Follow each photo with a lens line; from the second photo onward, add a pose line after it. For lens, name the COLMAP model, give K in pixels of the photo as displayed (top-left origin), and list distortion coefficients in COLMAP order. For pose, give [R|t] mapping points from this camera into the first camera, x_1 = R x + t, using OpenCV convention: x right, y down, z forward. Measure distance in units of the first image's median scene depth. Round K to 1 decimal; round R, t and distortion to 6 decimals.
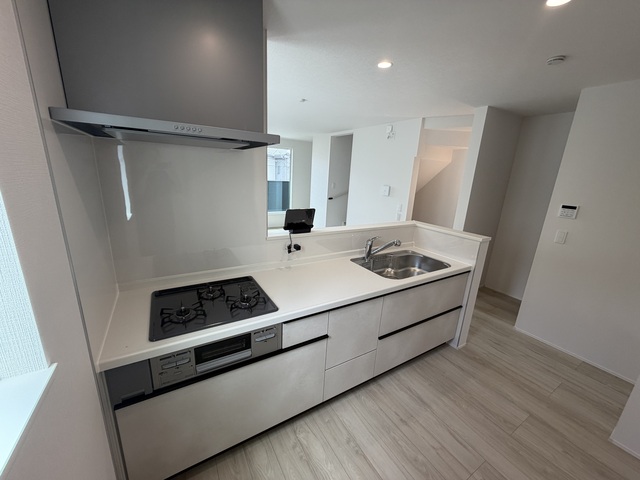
lens RADIAL K [[255.8, 0, 302.7], [0, 255.8, 239.9], [0, 0, 1]] dist [0.032807, 0.000009]
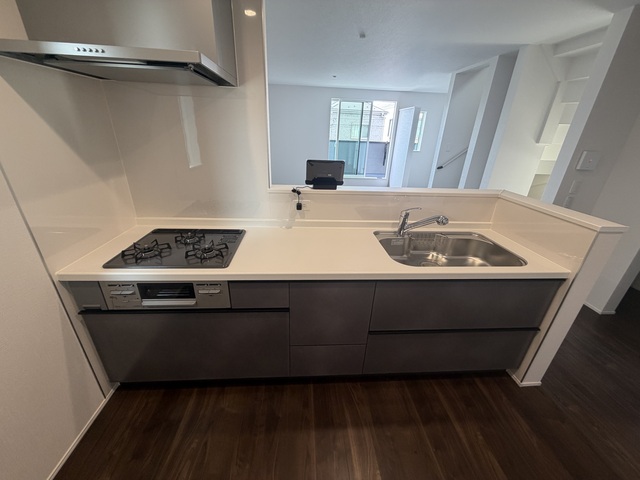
lens RADIAL K [[255.8, 0, 302.7], [0, 255.8, 239.9], [0, 0, 1]] dist [0.032807, 0.000009]
pose [[0.904207, 0.188541, -0.383225, 0.302295], [-0.120432, 0.973430, 0.194758, -0.026979], [0.409763, -0.129949, 0.902889, 0.172195]]
